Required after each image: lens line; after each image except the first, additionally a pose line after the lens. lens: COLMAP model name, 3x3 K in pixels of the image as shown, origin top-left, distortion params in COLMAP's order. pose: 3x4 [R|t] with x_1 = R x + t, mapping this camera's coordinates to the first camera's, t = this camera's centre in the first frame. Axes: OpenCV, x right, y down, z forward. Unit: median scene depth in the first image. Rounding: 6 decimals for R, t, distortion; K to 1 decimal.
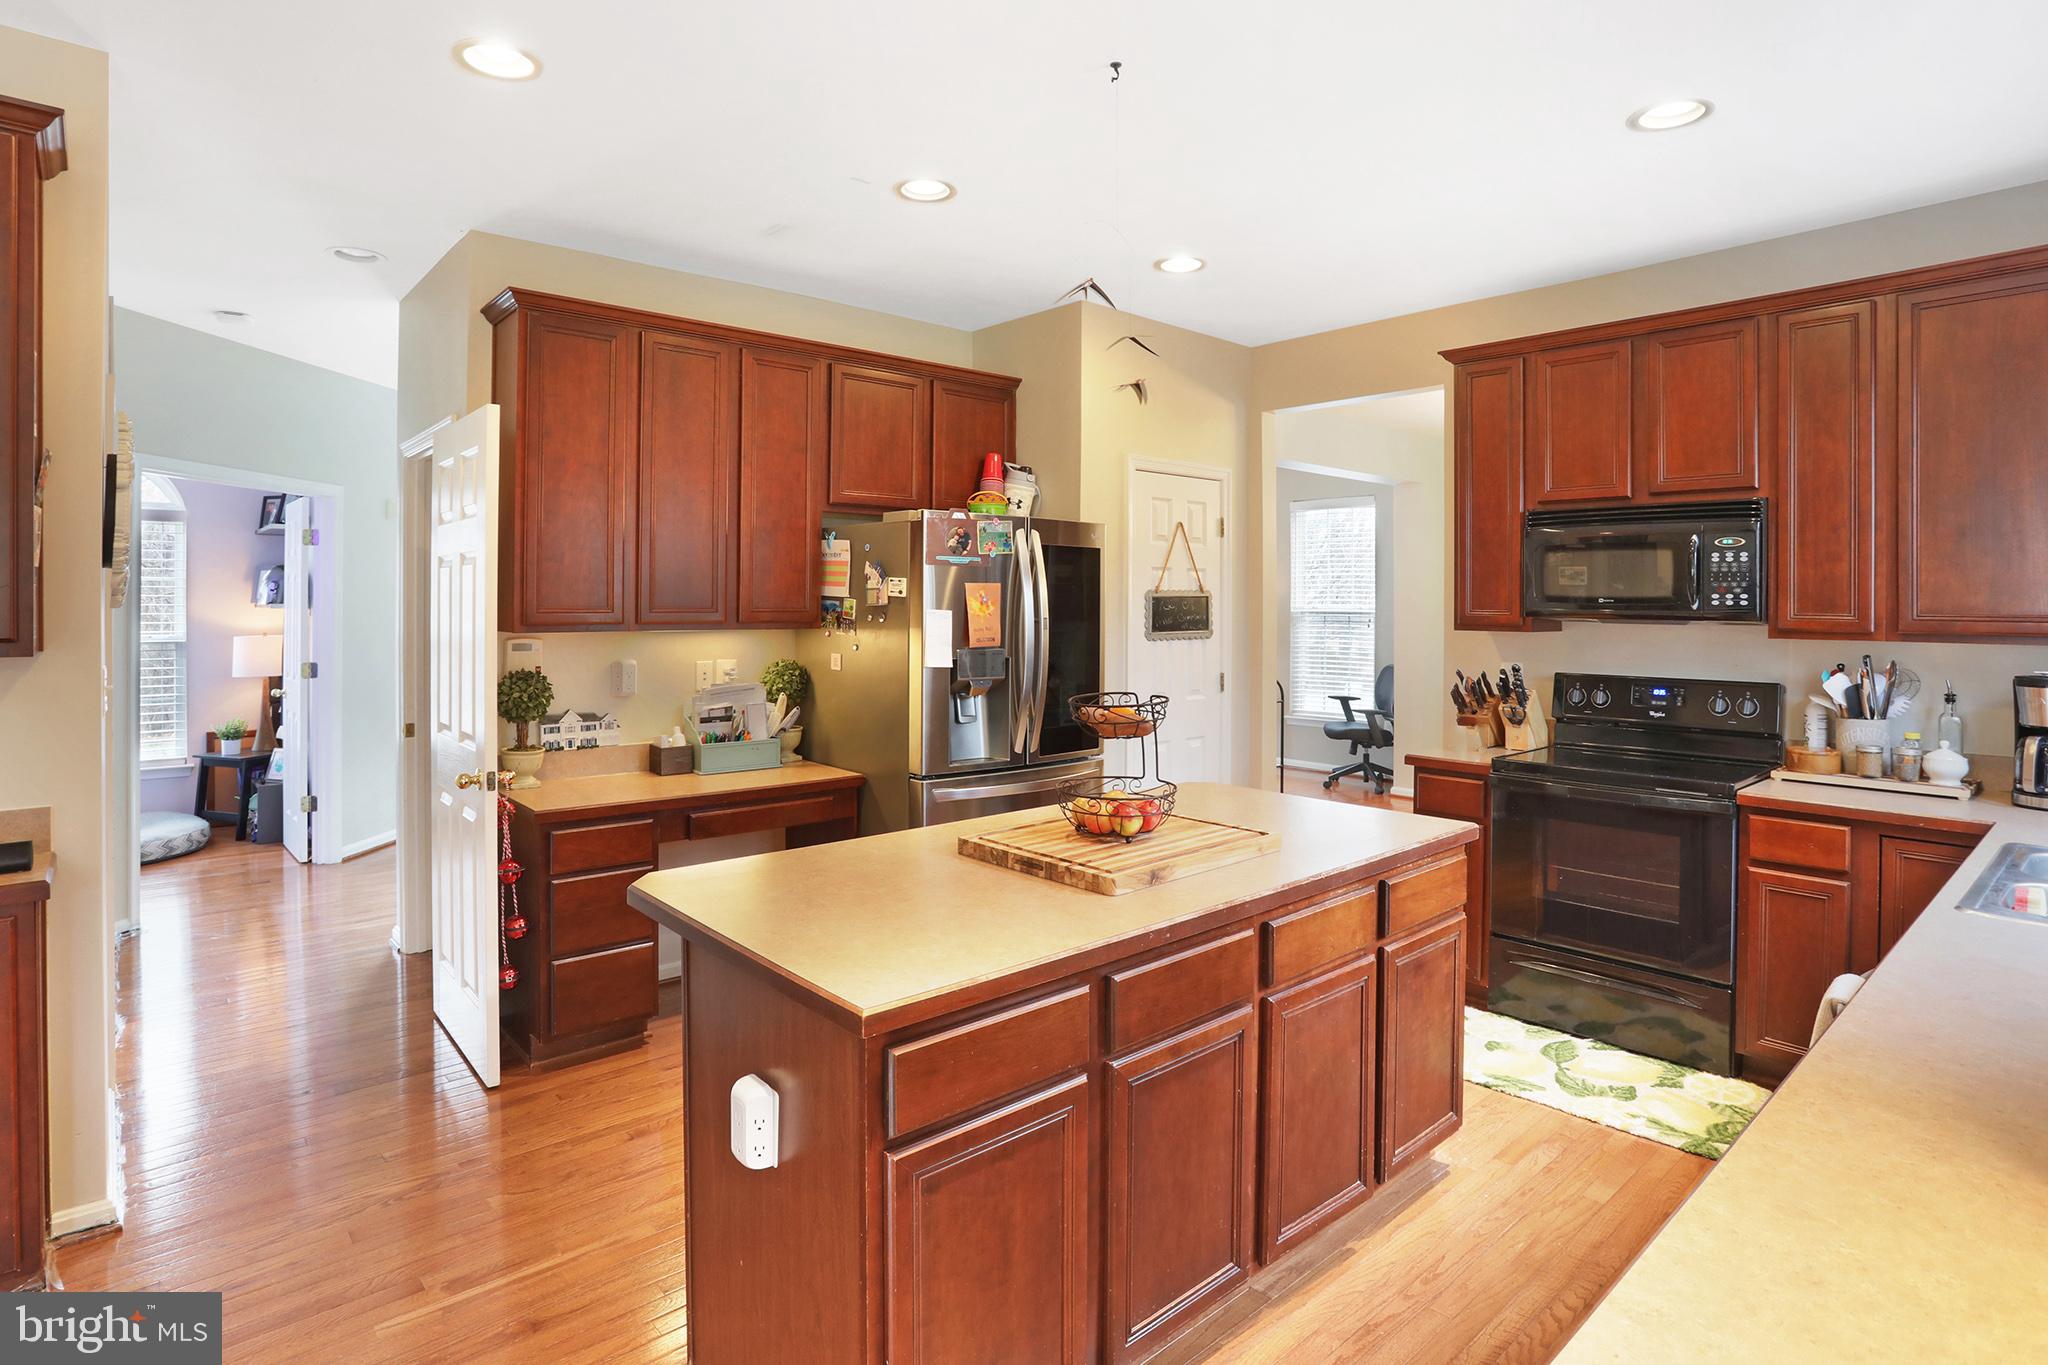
lens RADIAL K [[1085.9, 0, 1044.8], [0, 1085.9, 590.6], [0, 0, 1]] dist [-0.053105, 0.019440]
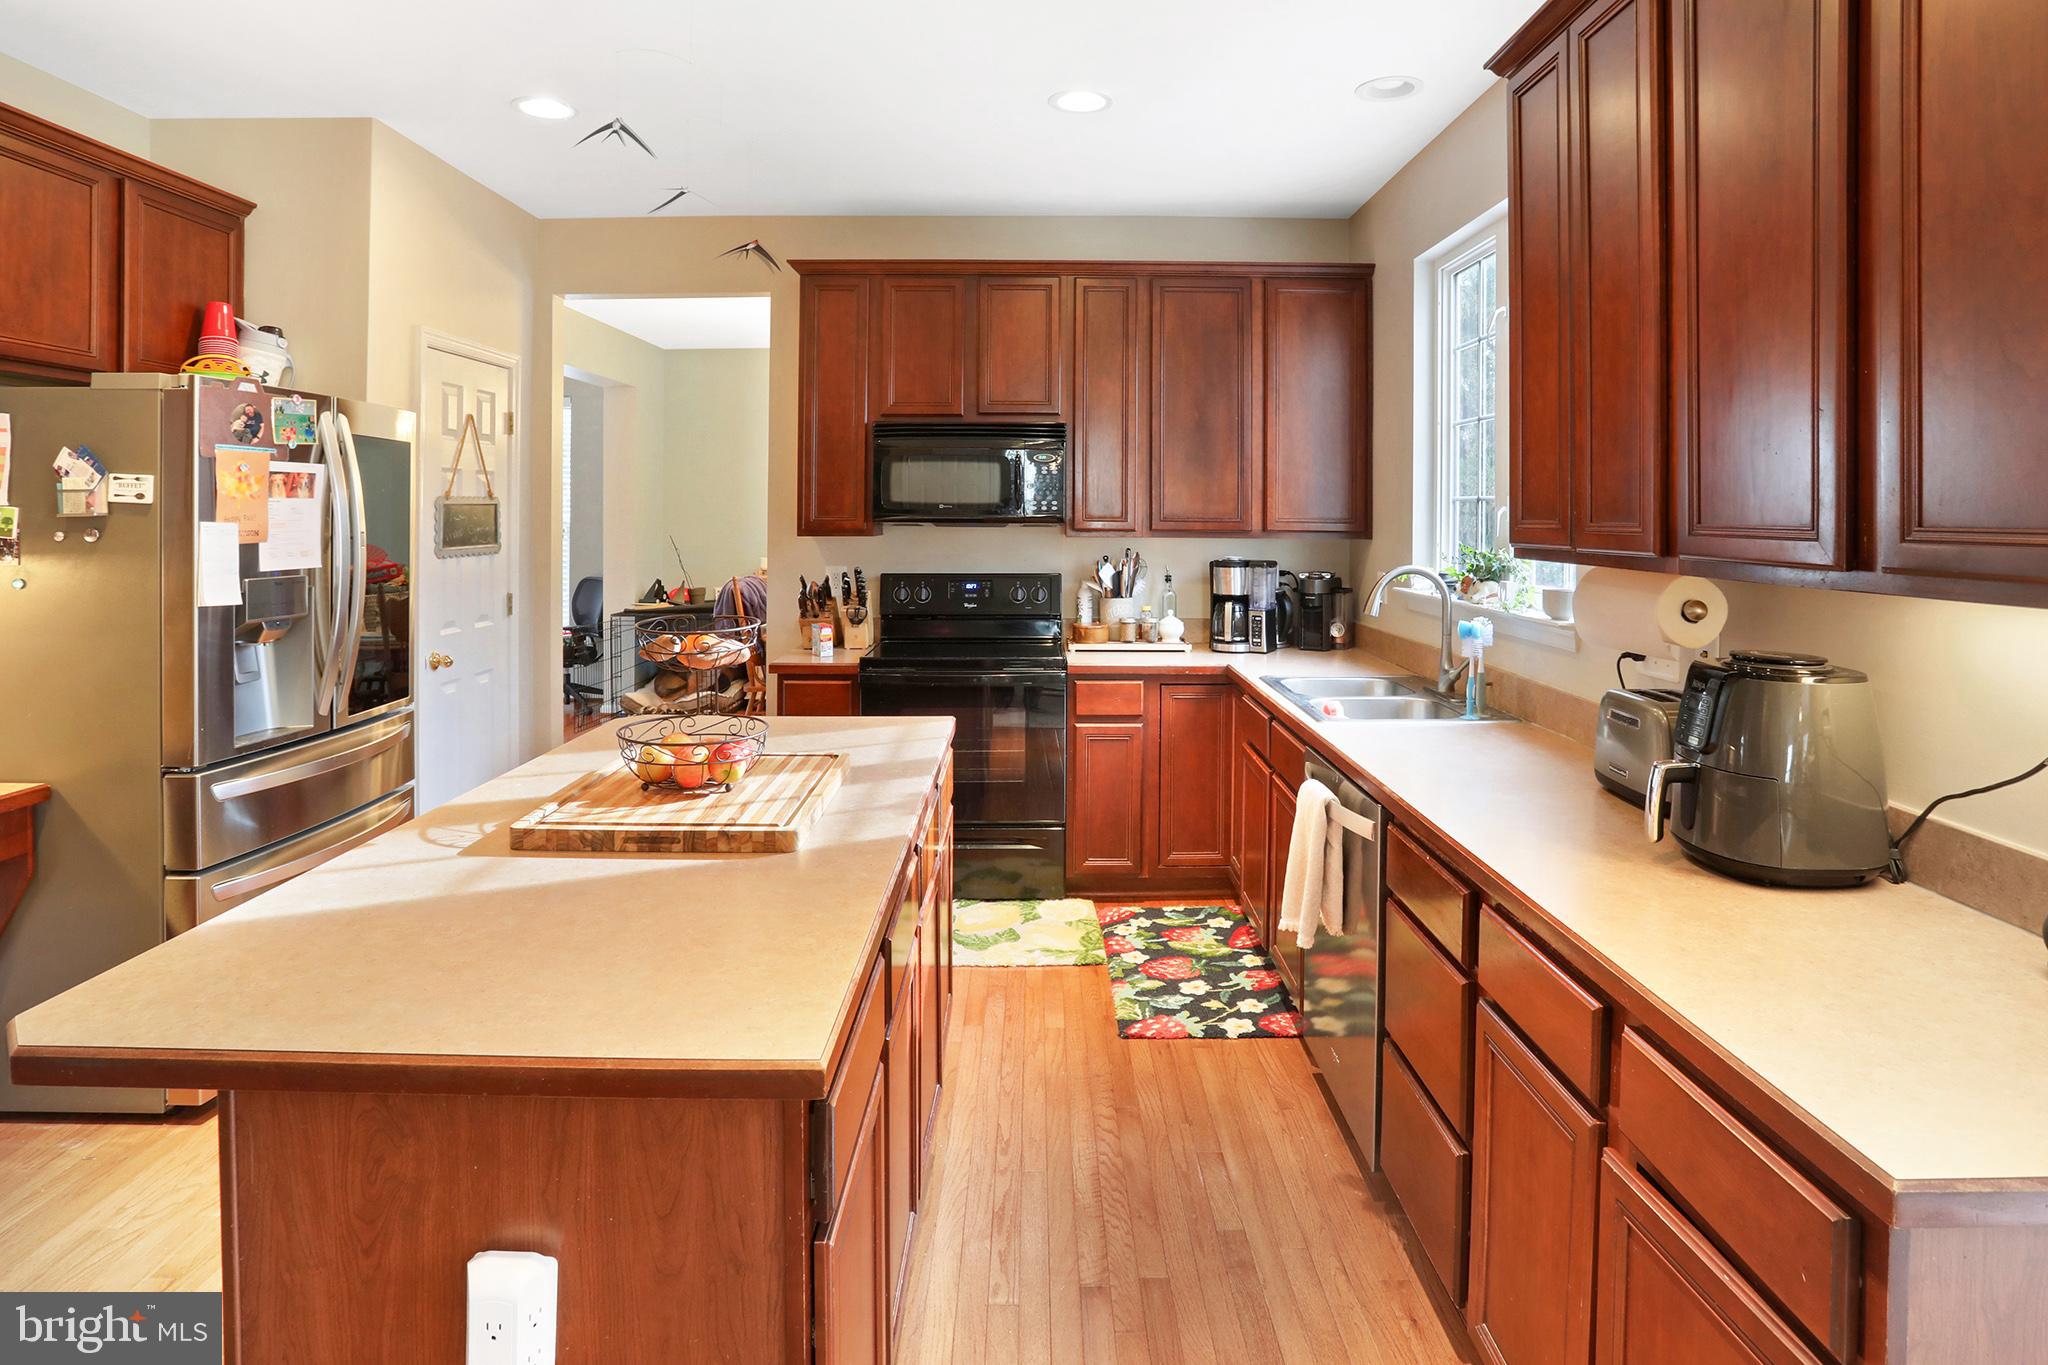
lens RADIAL K [[1085.9, 0, 1033.0], [0, 1085.9, 509.5], [0, 0, 1]] dist [-0.053105, 0.019440]
pose [[0.669082, -0.003053, 0.743182, -0.257923], [-0.002338, 0.999978, 0.006212, 0.004698], [-0.743185, -0.005894, 0.669061, 0.173496]]
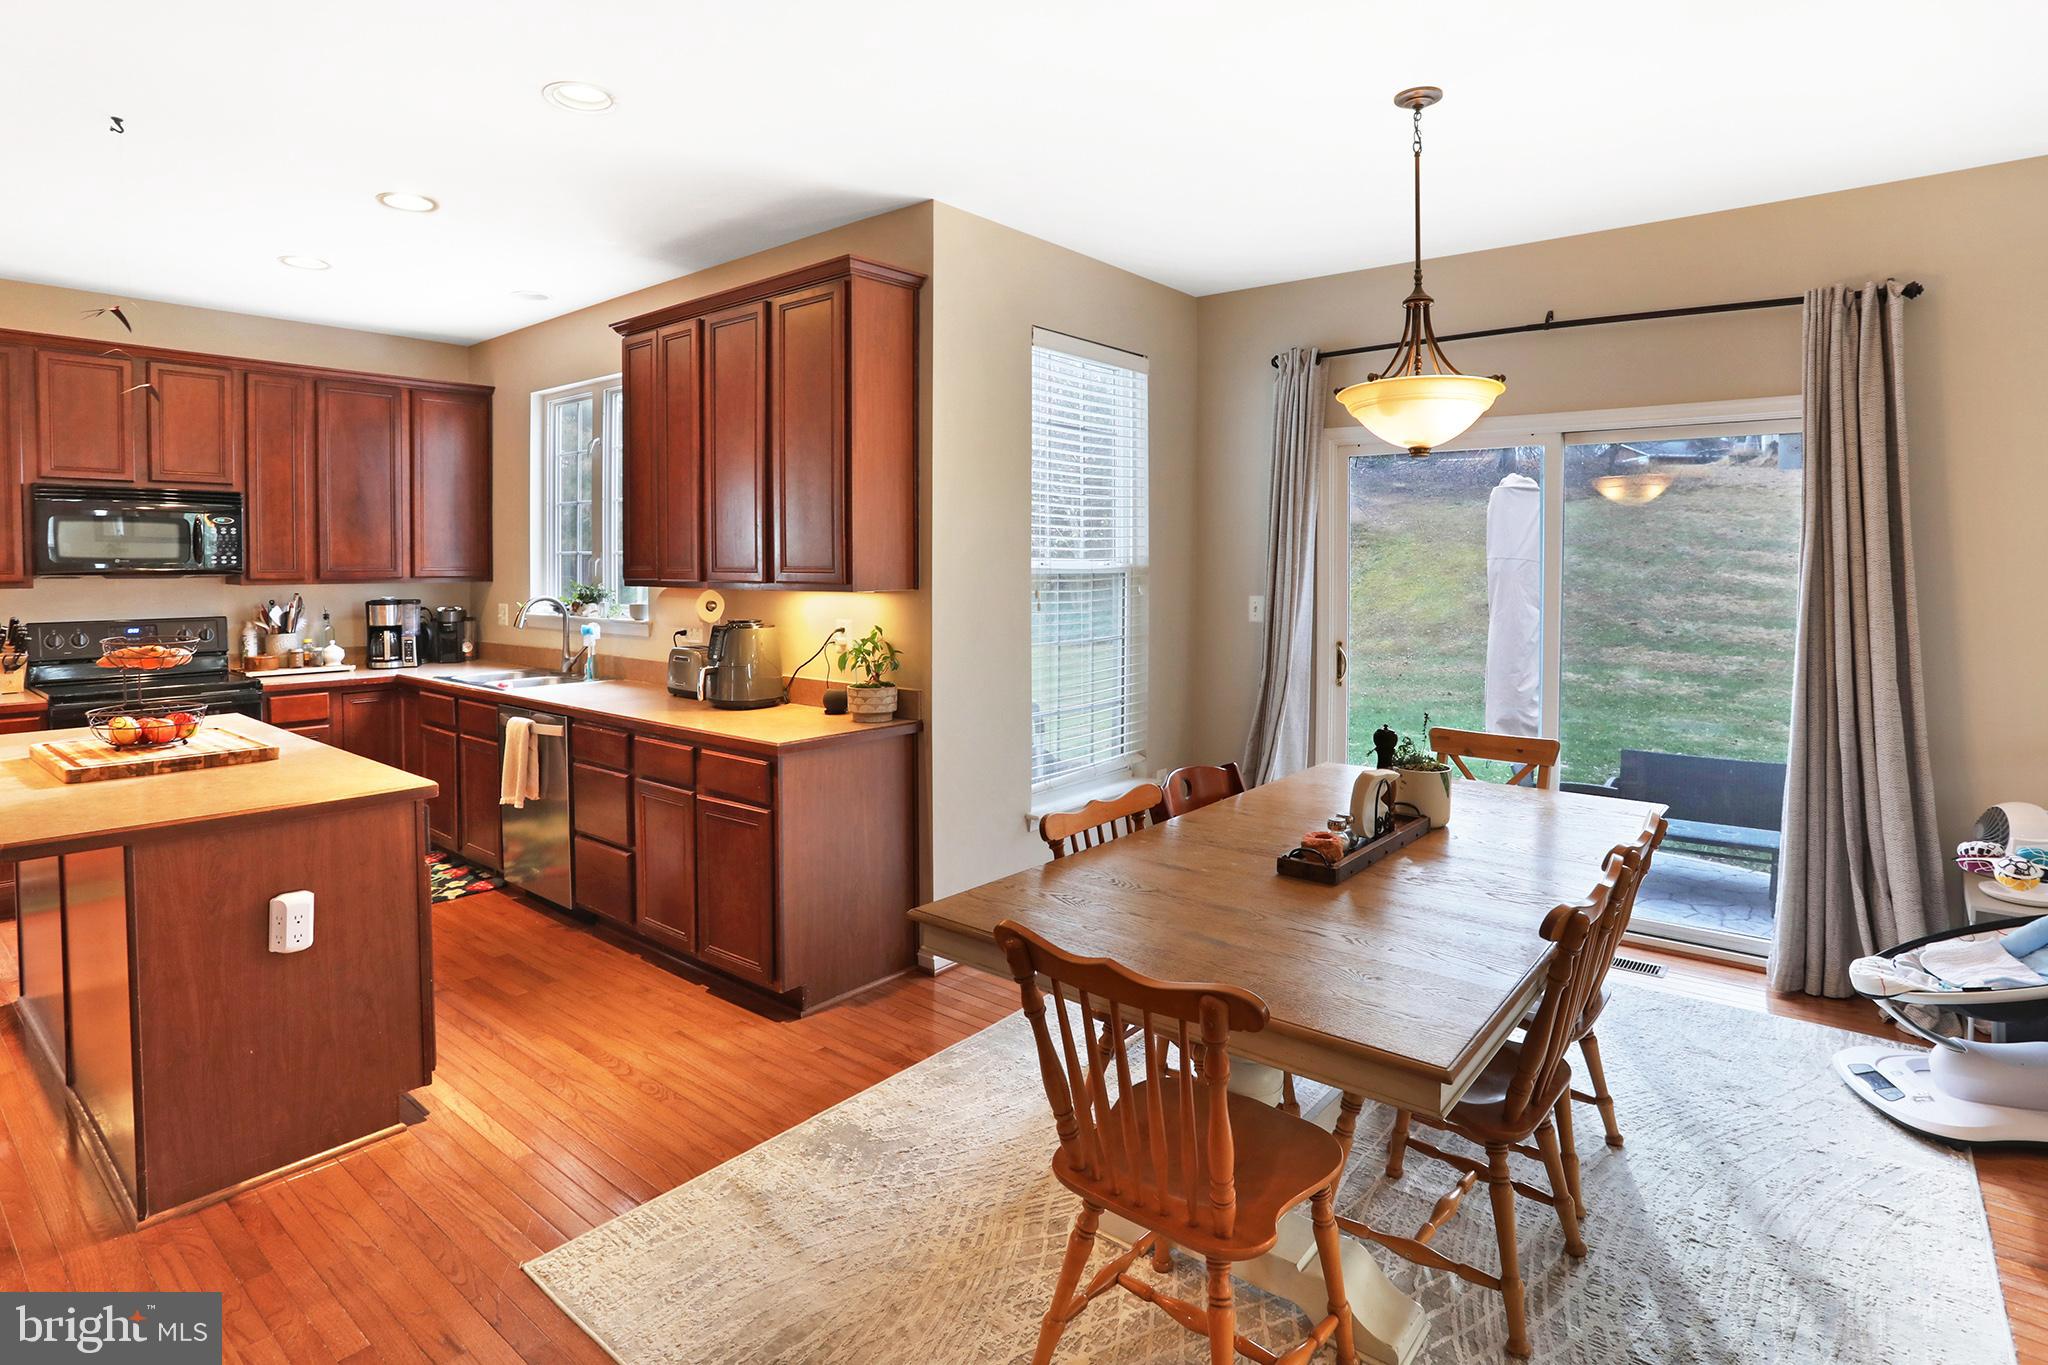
lens RADIAL K [[1085.9, 0, 1023.6], [0, 1085.9, 586.0], [0, 0, 1]] dist [-0.053105, 0.019440]
pose [[-0.139601, -0.032471, 0.989675, -0.881036], [-0.001762, 0.999469, 0.032544, -0.004115], [-0.990206, 0.002800, -0.139584, 0.107704]]
